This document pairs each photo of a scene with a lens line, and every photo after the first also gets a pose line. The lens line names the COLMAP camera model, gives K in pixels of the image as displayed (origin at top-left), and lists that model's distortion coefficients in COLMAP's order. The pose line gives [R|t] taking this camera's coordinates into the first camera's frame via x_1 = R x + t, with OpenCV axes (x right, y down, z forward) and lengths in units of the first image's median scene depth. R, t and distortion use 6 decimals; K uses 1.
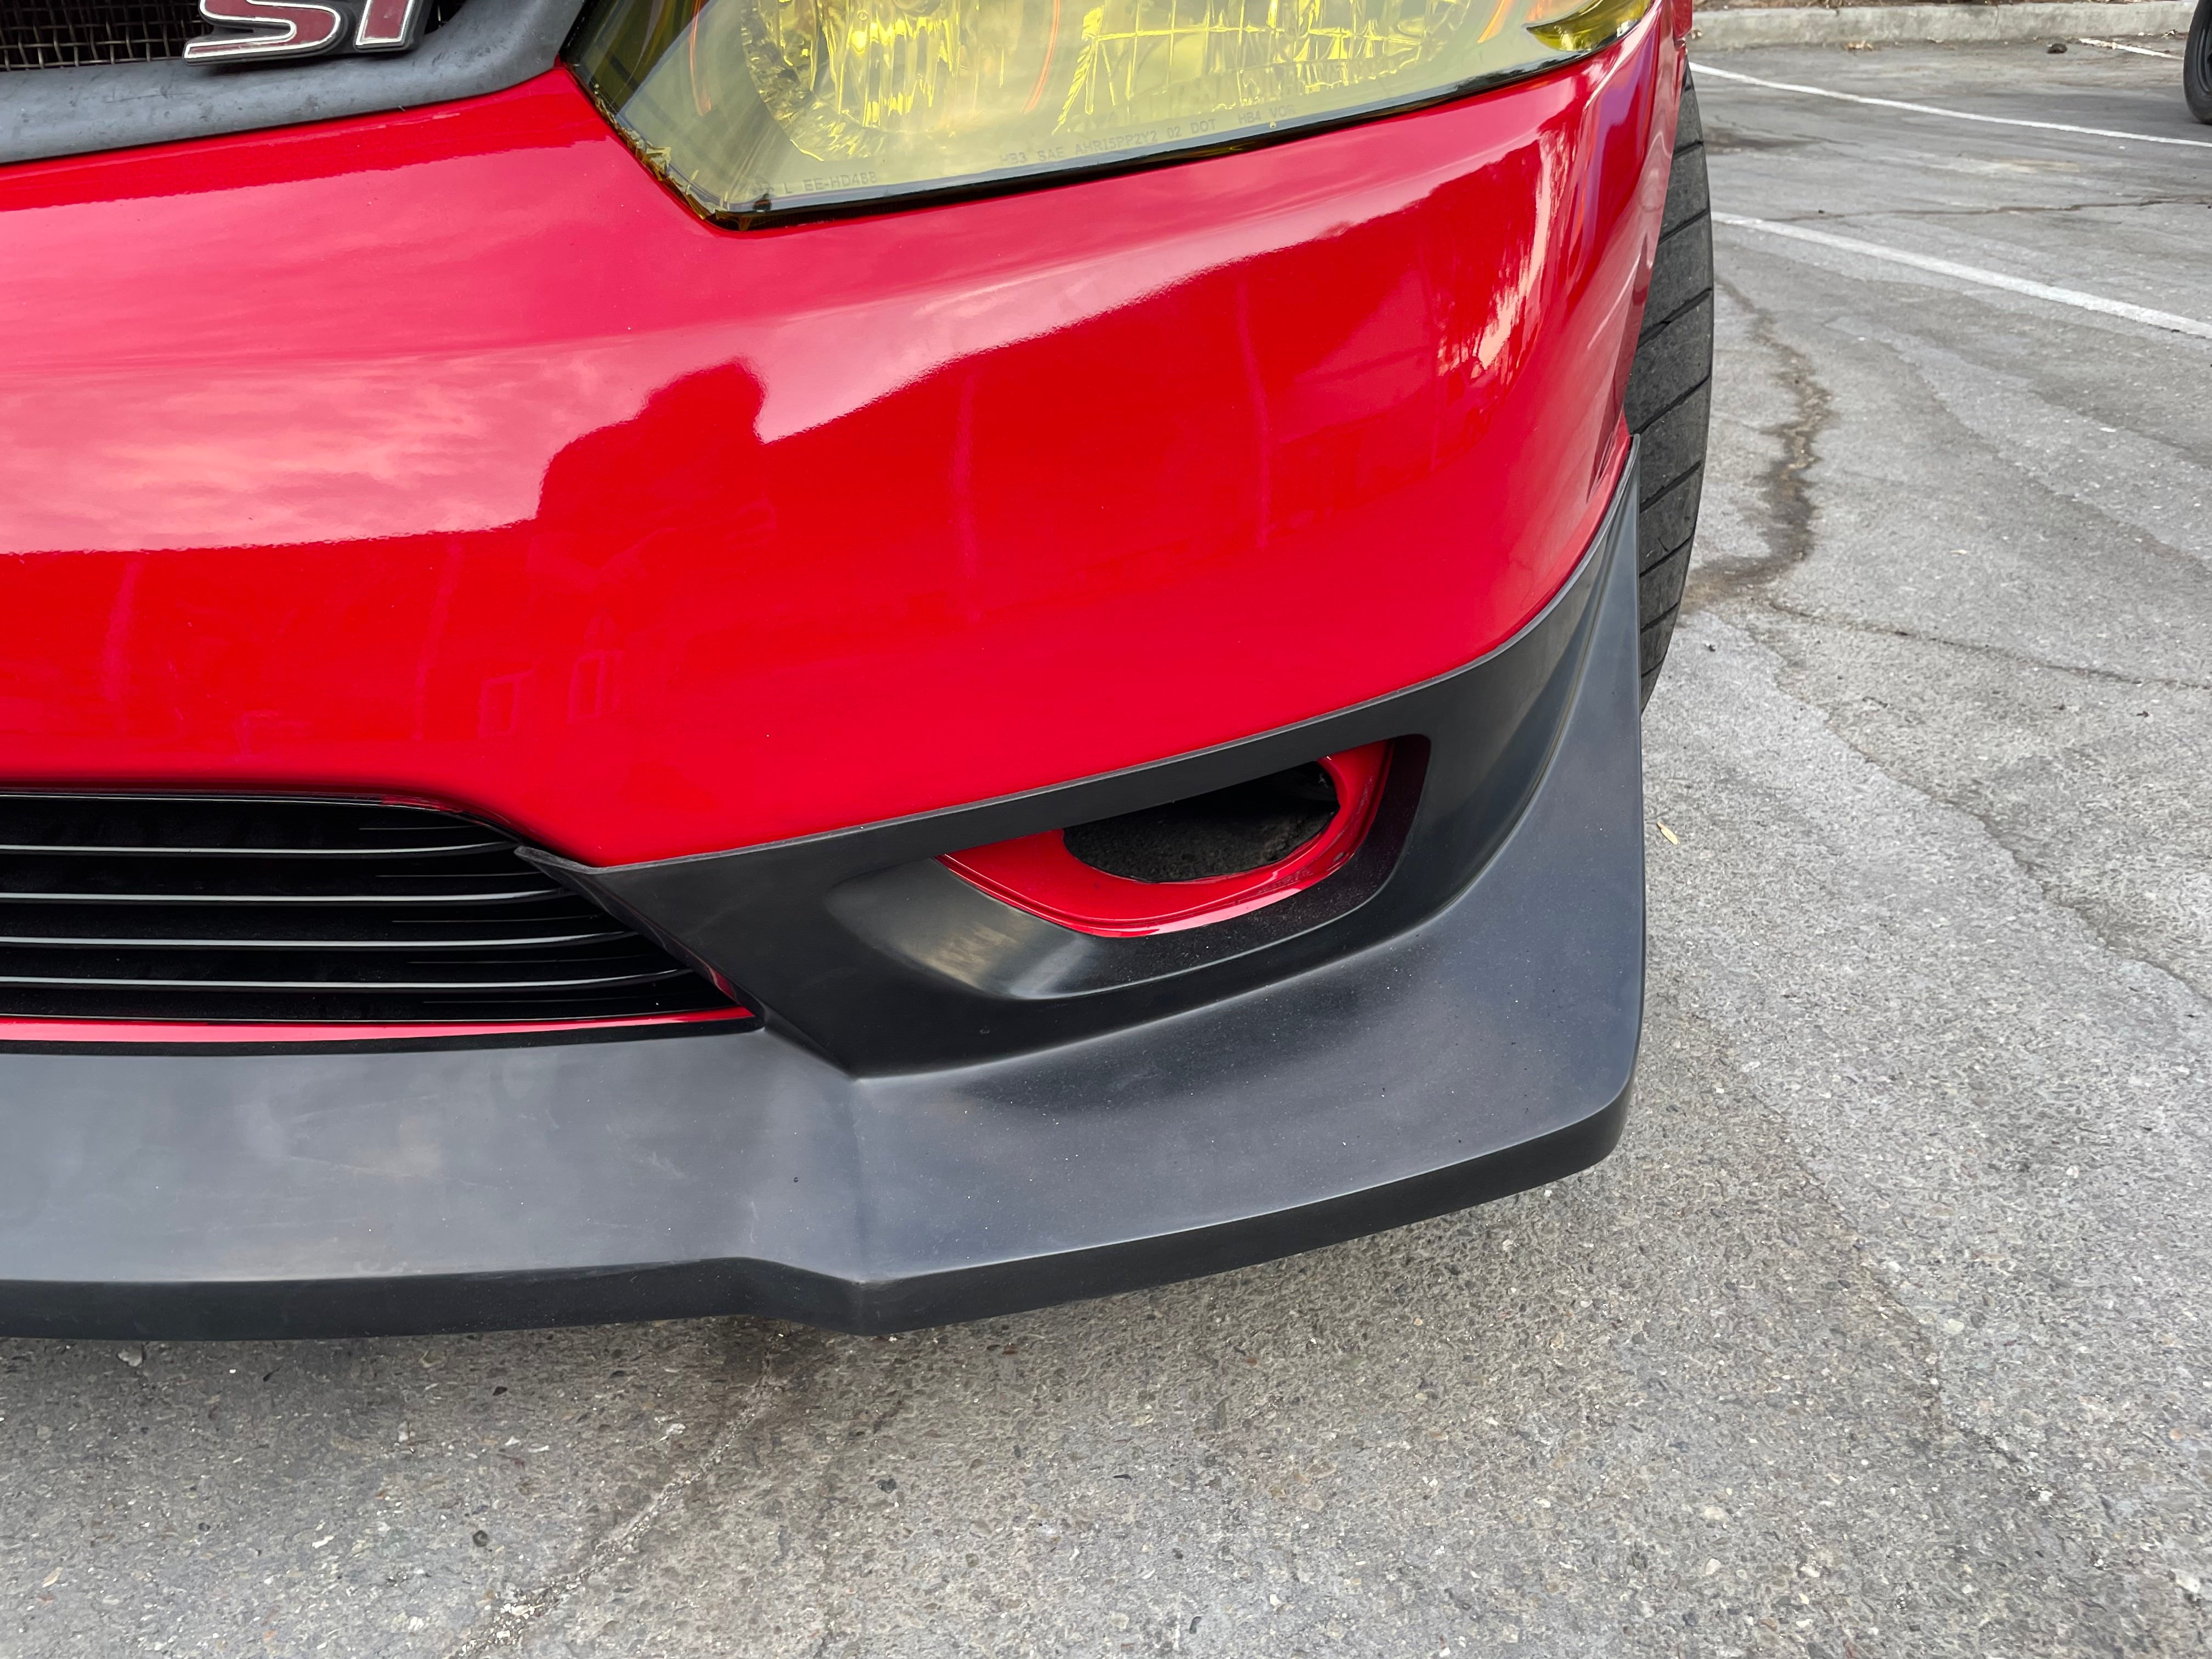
lens RADIAL K [[1704.7, 0, 1094.7], [0, 1704.7, 834.4], [0, 0, 1]] dist [0.030261, -0.063007]
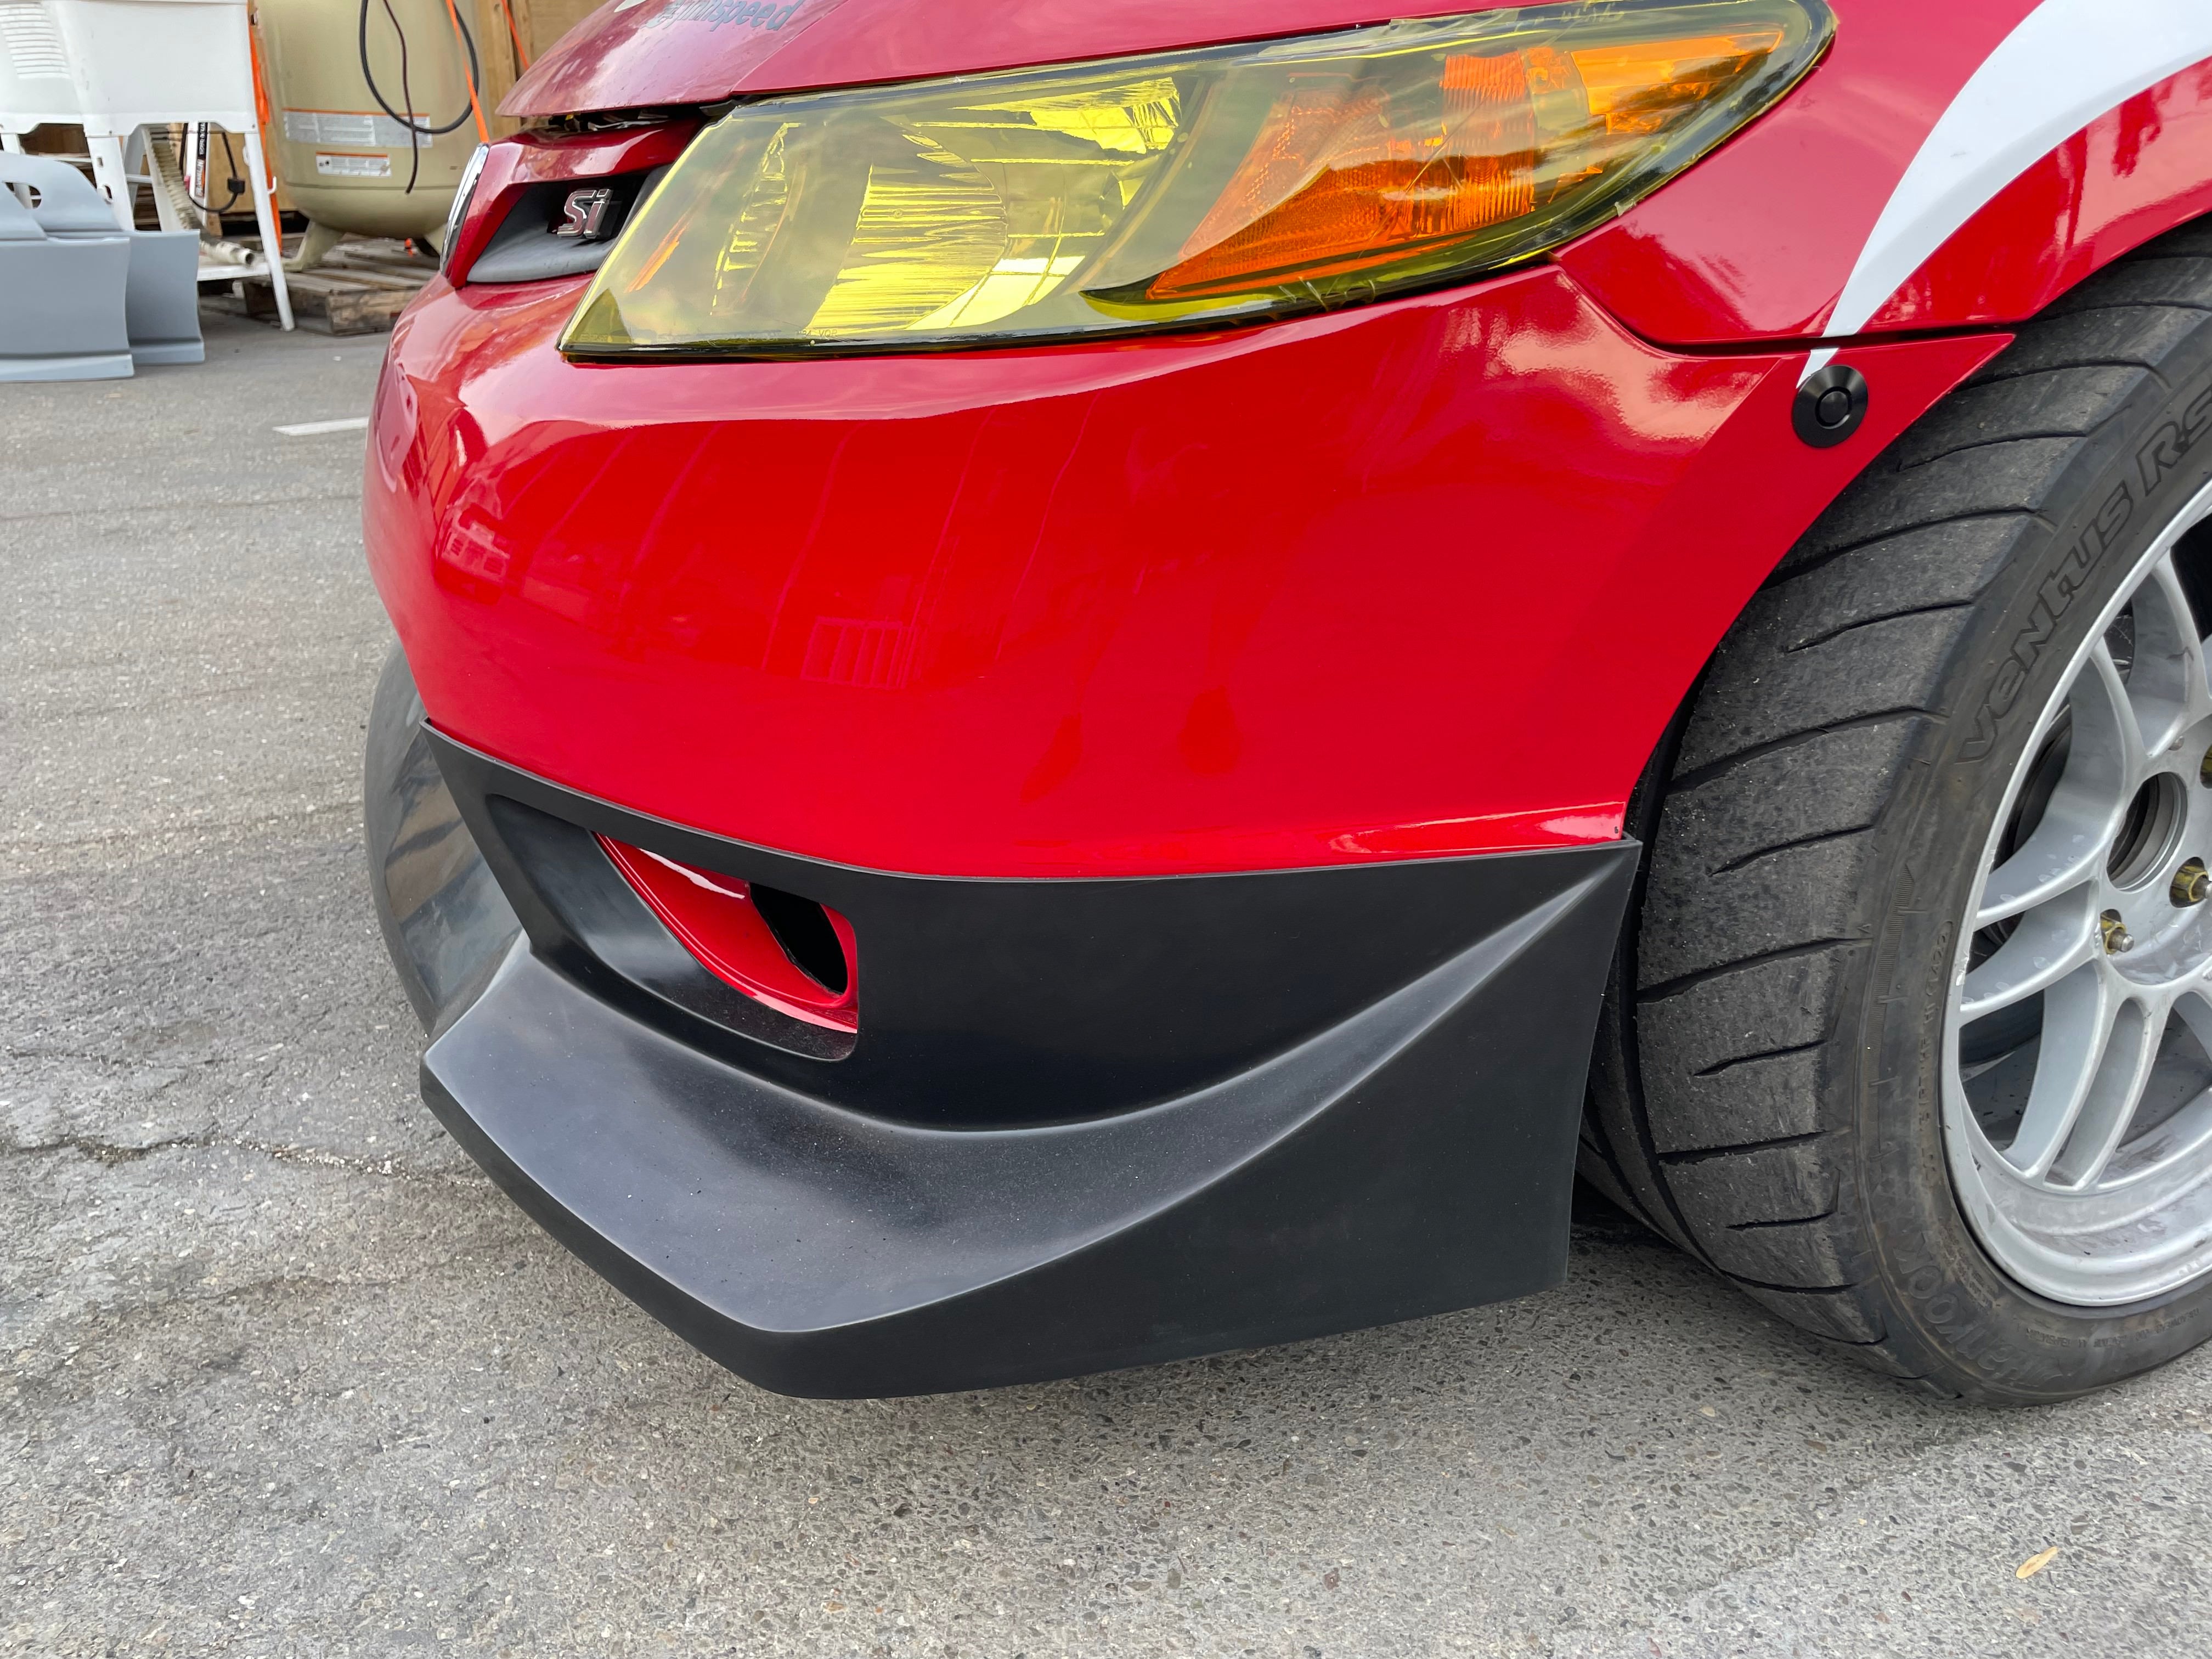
lens RADIAL K [[1704.7, 0, 1103.1], [0, 1704.7, 828.2], [0, 0, 1]] dist [0.030261, -0.063007]
pose [[0.433578, 0.343666, -0.833009, 1.034848], [-0.436865, 0.888684, 0.139249, -0.300368], [0.788137, 0.303537, 0.535449, 0.511457]]
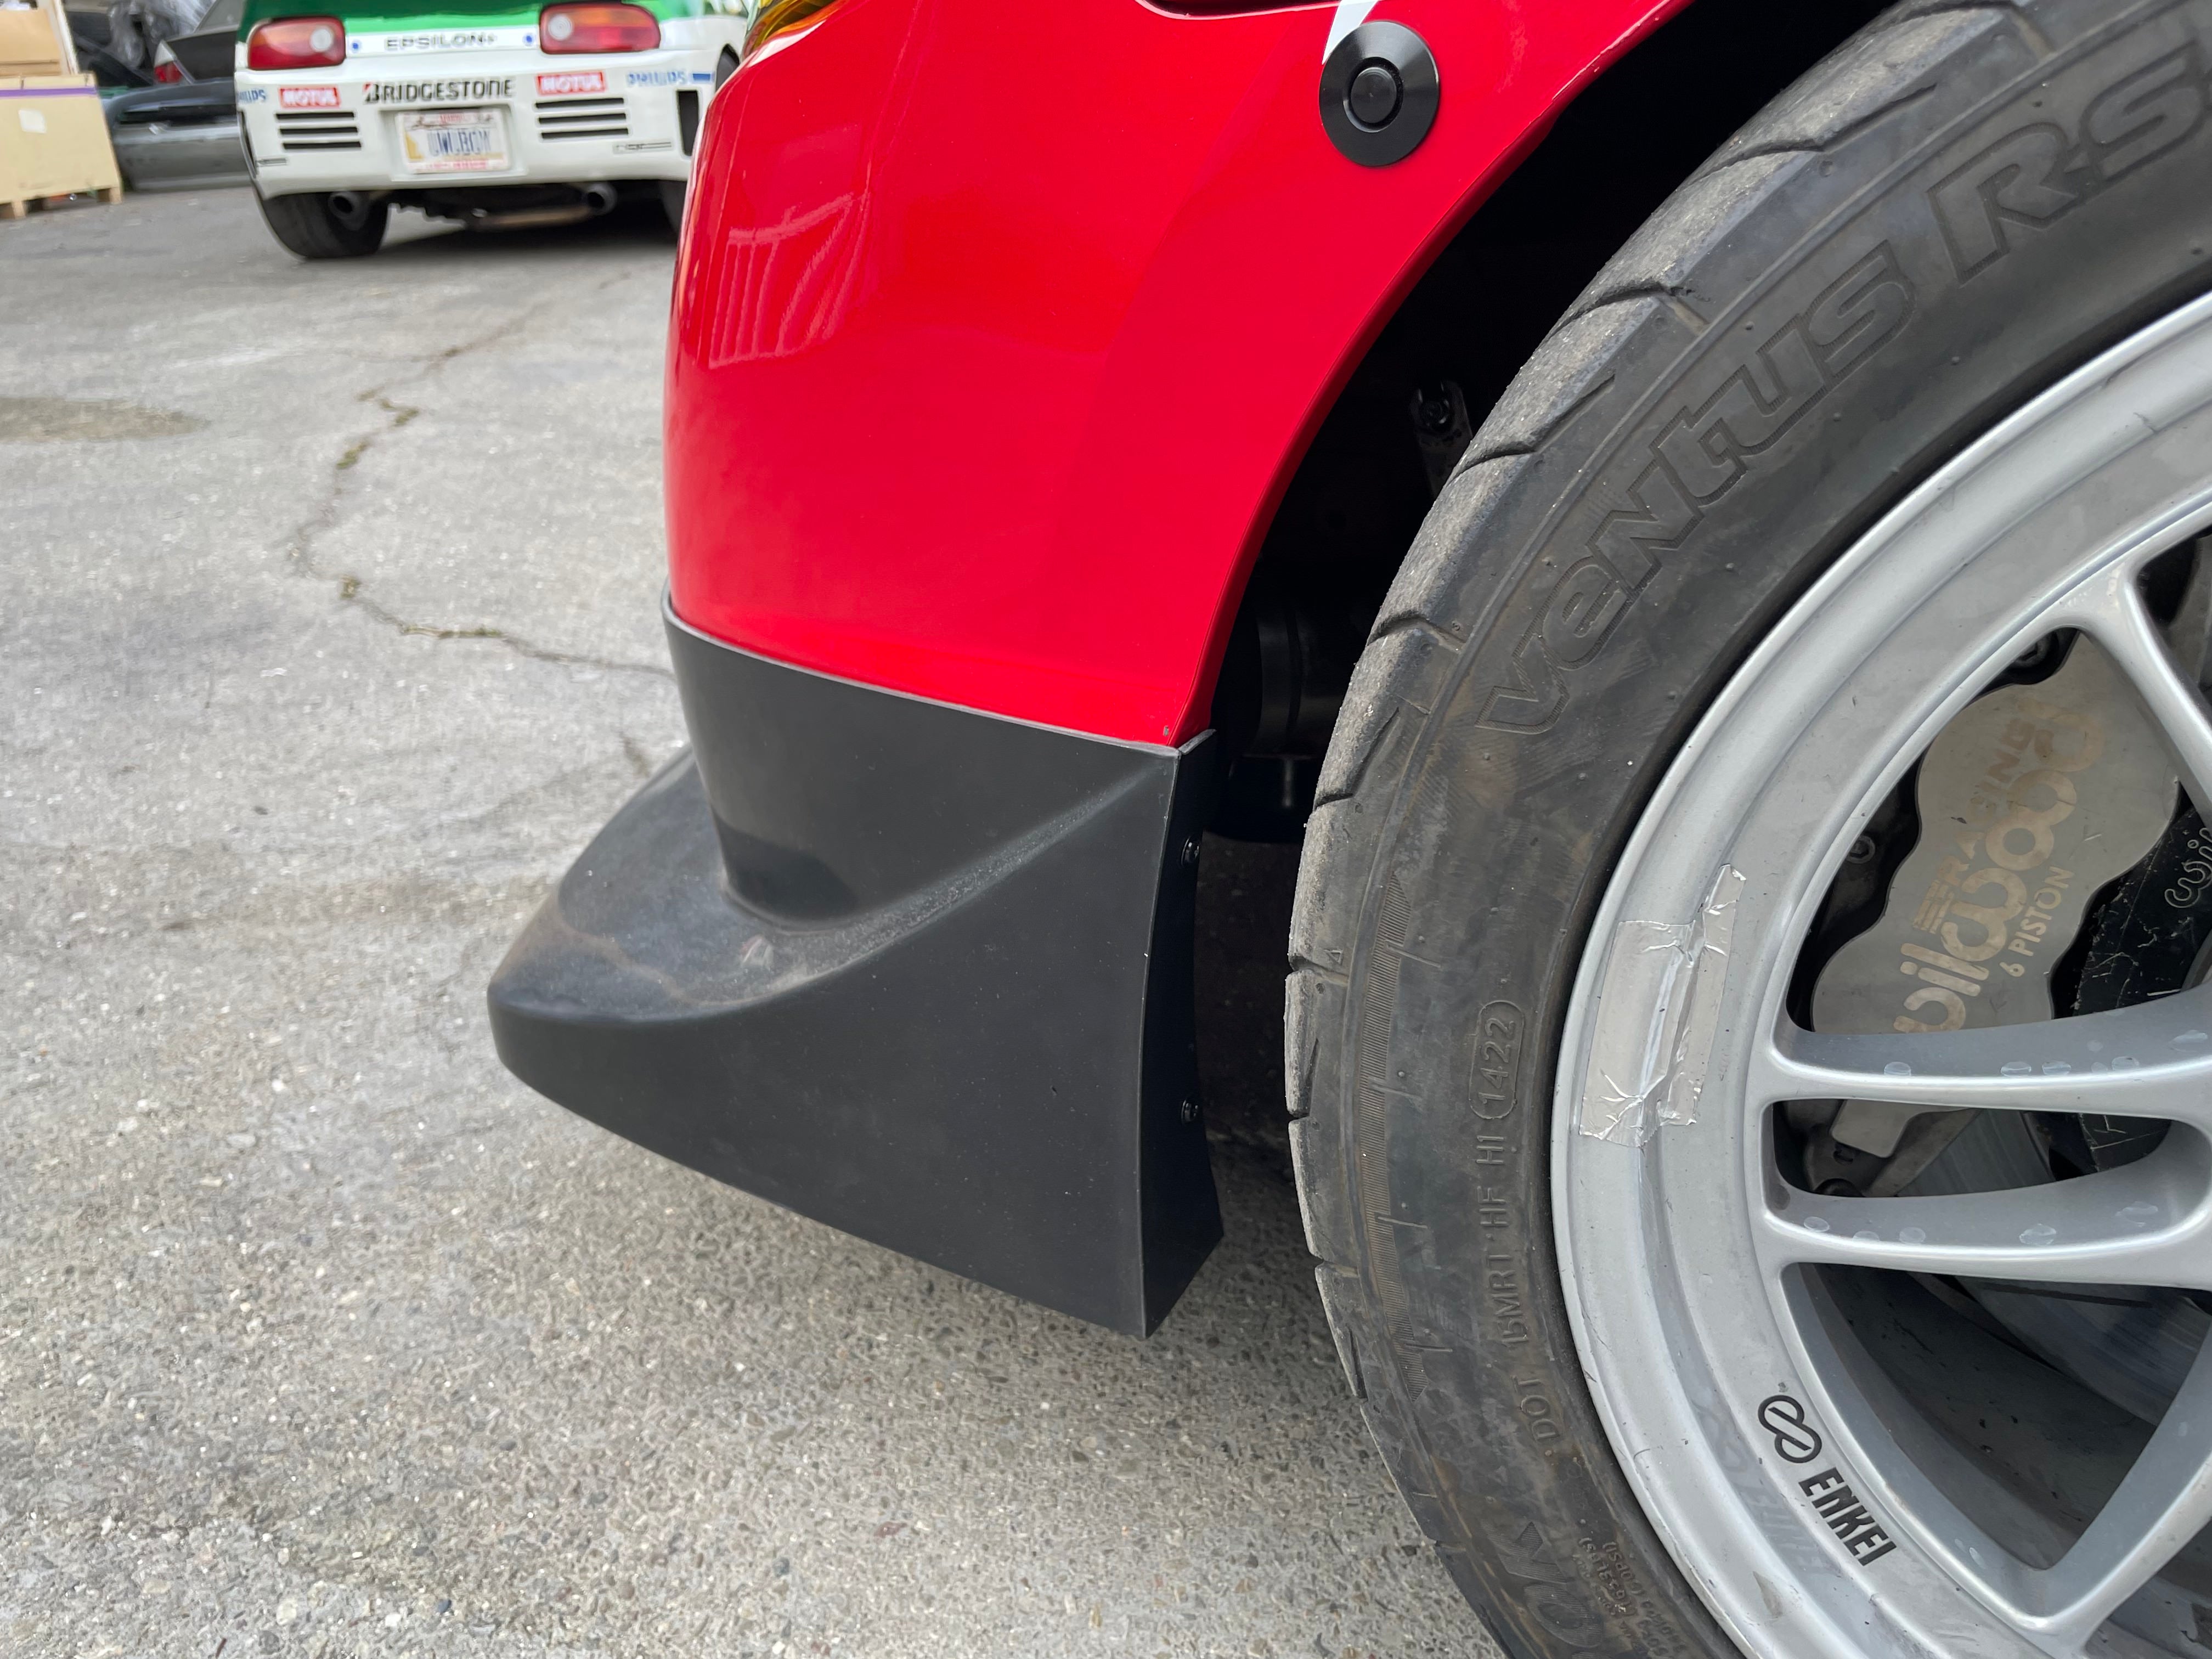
lens RADIAL K [[1704.7, 0, 1081.5], [0, 1704.7, 829.8], [0, 0, 1]] dist [0.030261, -0.063007]
pose [[-0.375092, 0.380512, -0.845291, 0.970382], [-0.413257, 0.747600, 0.519916, -0.595321], [0.829774, 0.544338, -0.123170, 1.305319]]
